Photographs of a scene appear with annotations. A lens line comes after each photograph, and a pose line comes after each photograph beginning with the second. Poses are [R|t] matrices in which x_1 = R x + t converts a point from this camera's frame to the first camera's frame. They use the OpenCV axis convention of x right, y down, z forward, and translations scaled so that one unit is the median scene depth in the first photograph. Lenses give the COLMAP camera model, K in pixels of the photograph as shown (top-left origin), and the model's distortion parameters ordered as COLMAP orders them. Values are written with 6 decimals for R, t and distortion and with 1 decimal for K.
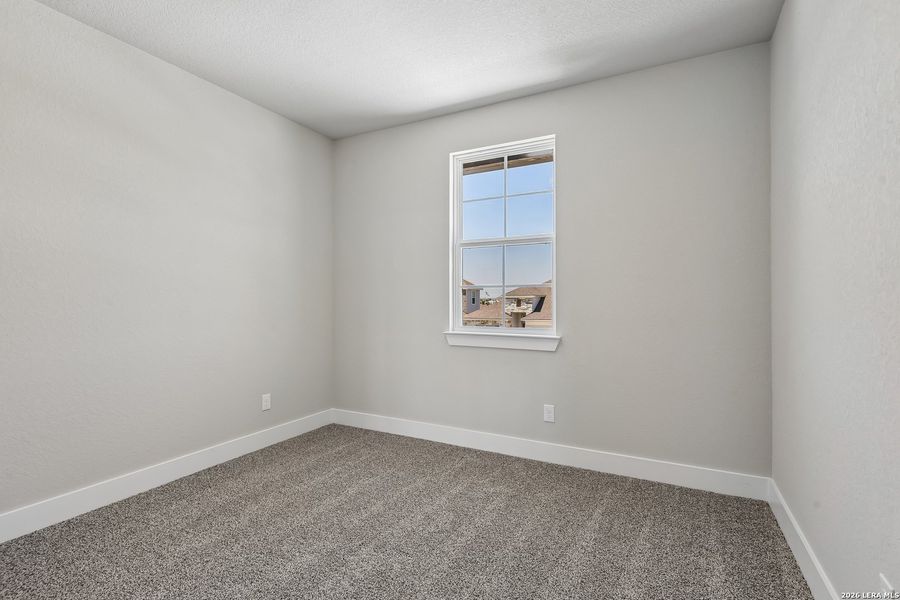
lens RADIAL K [[408.7, 0, 450.0], [0, 408.7, 300.0], [0, 0, 1]] dist [-0.000749, -0.001454]
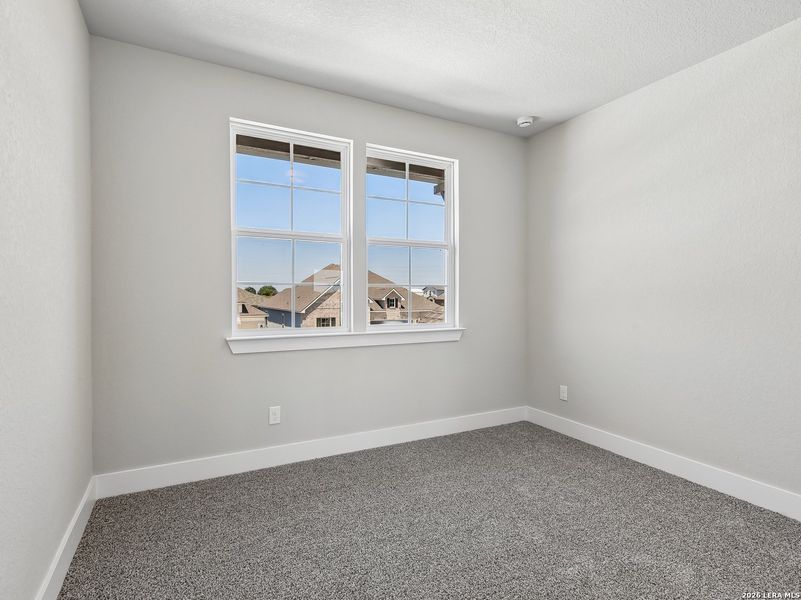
lens RADIAL K [[415.7, 0, 395.7], [0, 415.7, 299.6], [0, 0, 1]] dist [0.004555, 0.000000]
pose [[0.588857, -0.008144, 0.808196, -0.674816], [0.004615, 0.999967, 0.006713, -0.003787], [-0.808224, -0.000224, 0.588875, 0.338795]]
